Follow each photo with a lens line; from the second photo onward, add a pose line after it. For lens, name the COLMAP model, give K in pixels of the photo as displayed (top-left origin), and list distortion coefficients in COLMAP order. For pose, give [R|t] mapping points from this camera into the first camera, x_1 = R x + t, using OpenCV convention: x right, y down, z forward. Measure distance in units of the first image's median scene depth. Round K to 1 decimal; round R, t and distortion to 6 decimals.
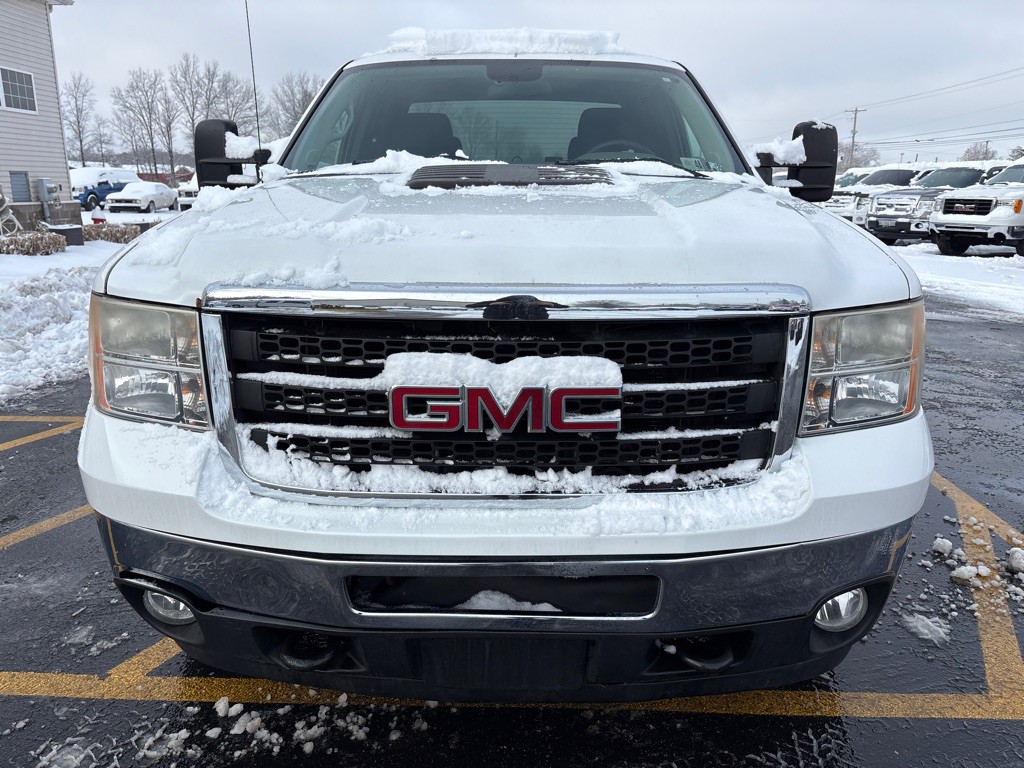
lens RADIAL K [[763.6, 0, 512.0], [0, 763.6, 384.0], [0, 0, 1]] dist [0.058184, -0.064449]
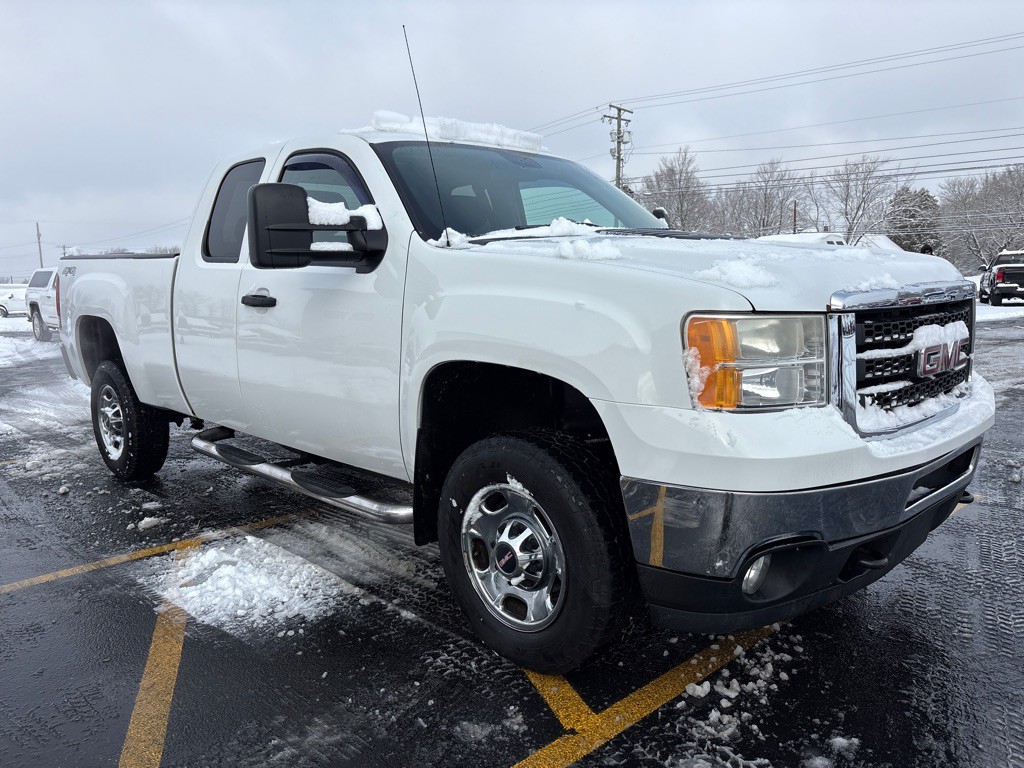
lens RADIAL K [[763.6, 0, 512.0], [0, 763.6, 384.0], [0, 0, 1]] dist [0.058184, -0.064449]
pose [[0.706566, -0.122770, 0.696916, -1.520756], [0.208942, 0.977122, -0.039704, -0.031325], [-0.676098, 0.173669, 0.716053, 0.362323]]
